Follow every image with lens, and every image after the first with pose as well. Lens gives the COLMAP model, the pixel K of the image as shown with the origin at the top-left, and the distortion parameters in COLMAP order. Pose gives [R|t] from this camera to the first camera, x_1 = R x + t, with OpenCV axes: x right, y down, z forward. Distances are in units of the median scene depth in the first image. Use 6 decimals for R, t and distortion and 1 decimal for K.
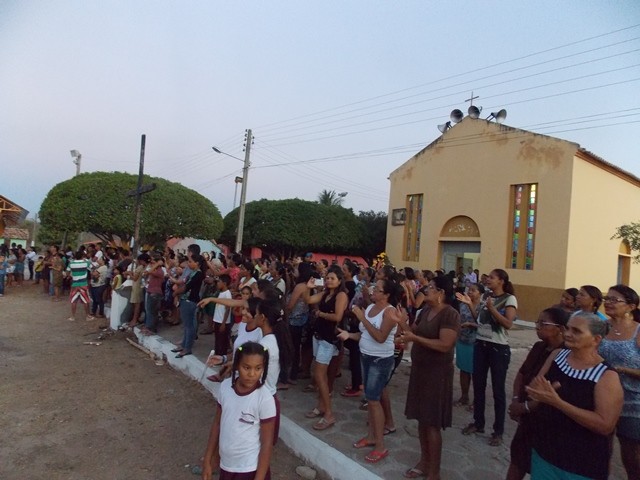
lens RADIAL K [[421.3, 0, 320.0], [0, 421.3, 240.0], [0, 0, 1]] dist [0.000017, 0.000980]
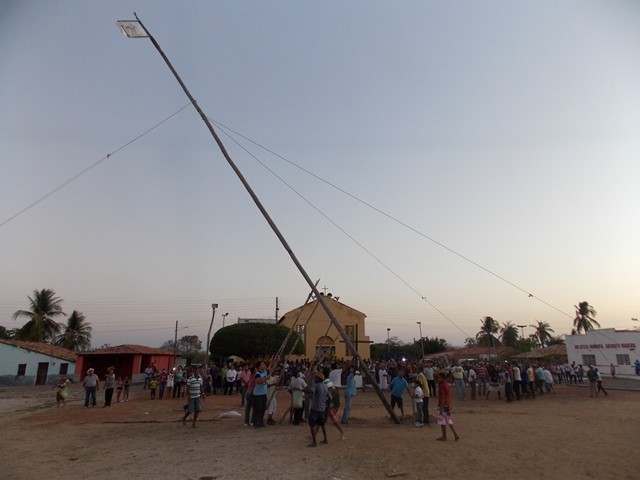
lens RADIAL K [[425.3, 0, 324.3], [0, 425.3, 238.9], [0, 0, 1]] dist [0.003092, -0.000796]
pose [[0.443129, 0.156886, 0.882623, -2.009185], [0.002201, 0.984374, -0.176078, -0.183507], [-0.896455, 0.079968, 0.435860, -0.144155]]
